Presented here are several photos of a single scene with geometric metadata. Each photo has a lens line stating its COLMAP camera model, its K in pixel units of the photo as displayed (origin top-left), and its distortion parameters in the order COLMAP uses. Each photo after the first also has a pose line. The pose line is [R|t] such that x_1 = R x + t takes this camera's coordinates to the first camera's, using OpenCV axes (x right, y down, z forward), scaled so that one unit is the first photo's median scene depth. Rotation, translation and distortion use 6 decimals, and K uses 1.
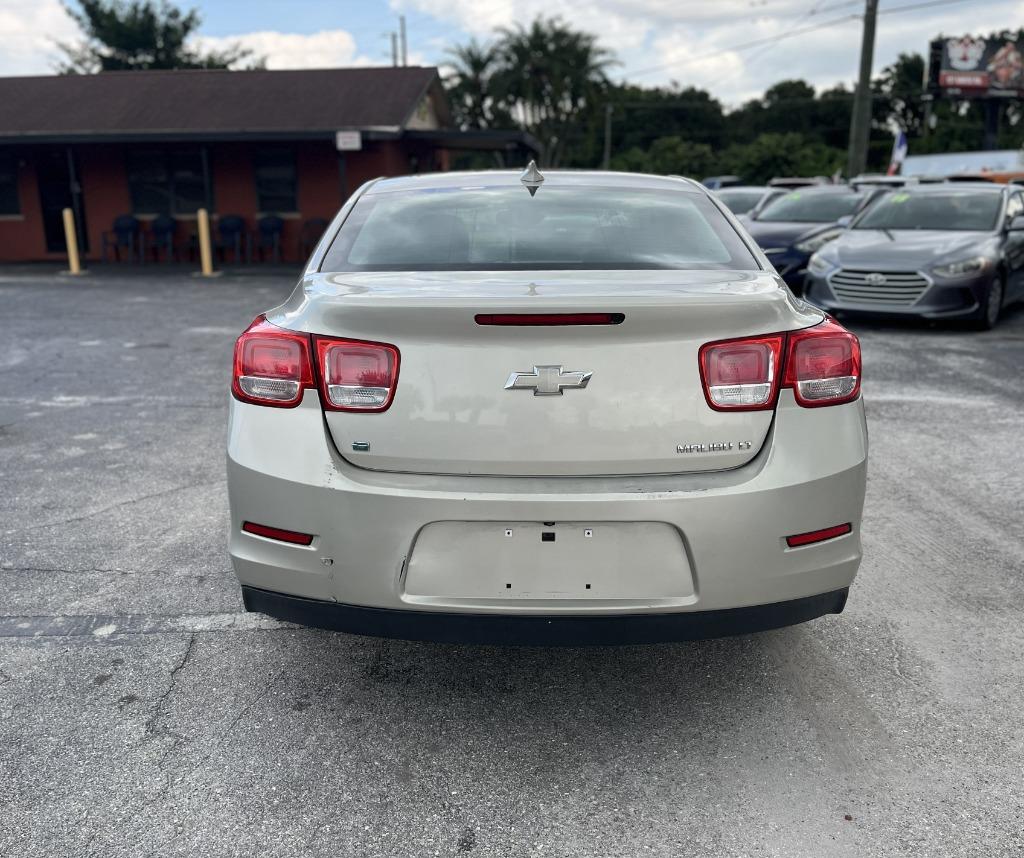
lens RADIAL K [[983.2, 0, 508.9], [0, 983.2, 400.1], [0, 0, 1]] dist [0.020151, 0.000000]
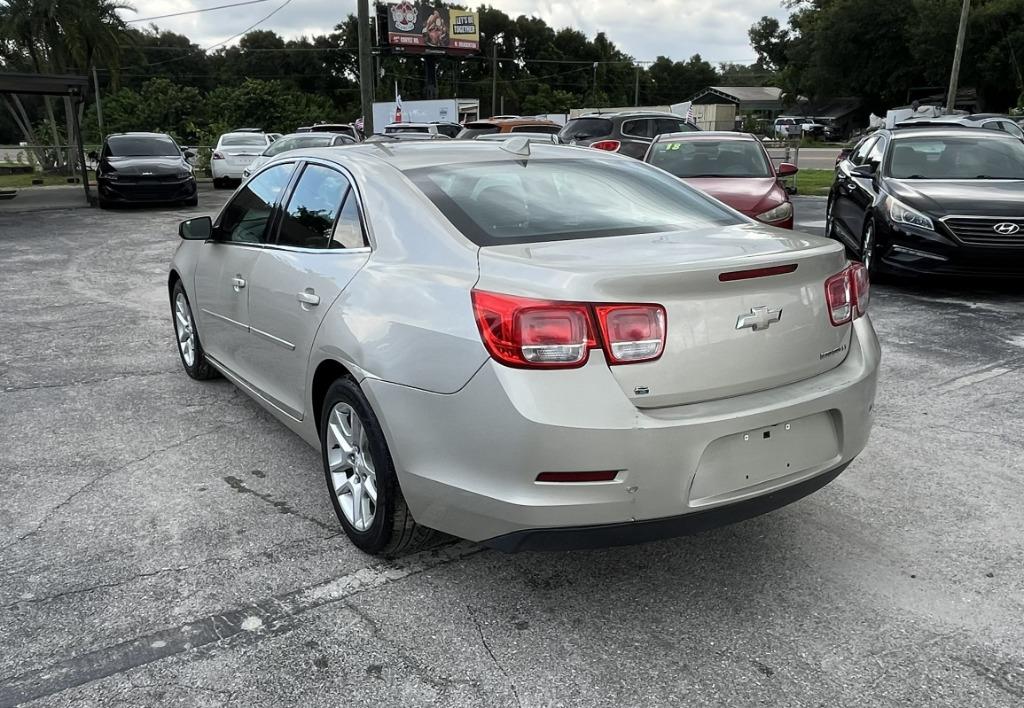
lens RADIAL K [[870.9, 0, 509.8], [0, 870.9, 352.6], [0, 0, 1]] dist [-0.002202, 0.002759]
pose [[0.842459, -0.136525, 0.521175, -0.121977], [0.113376, 0.990623, 0.076231, -0.014410], [-0.526695, -0.005132, 0.850039, 0.025346]]
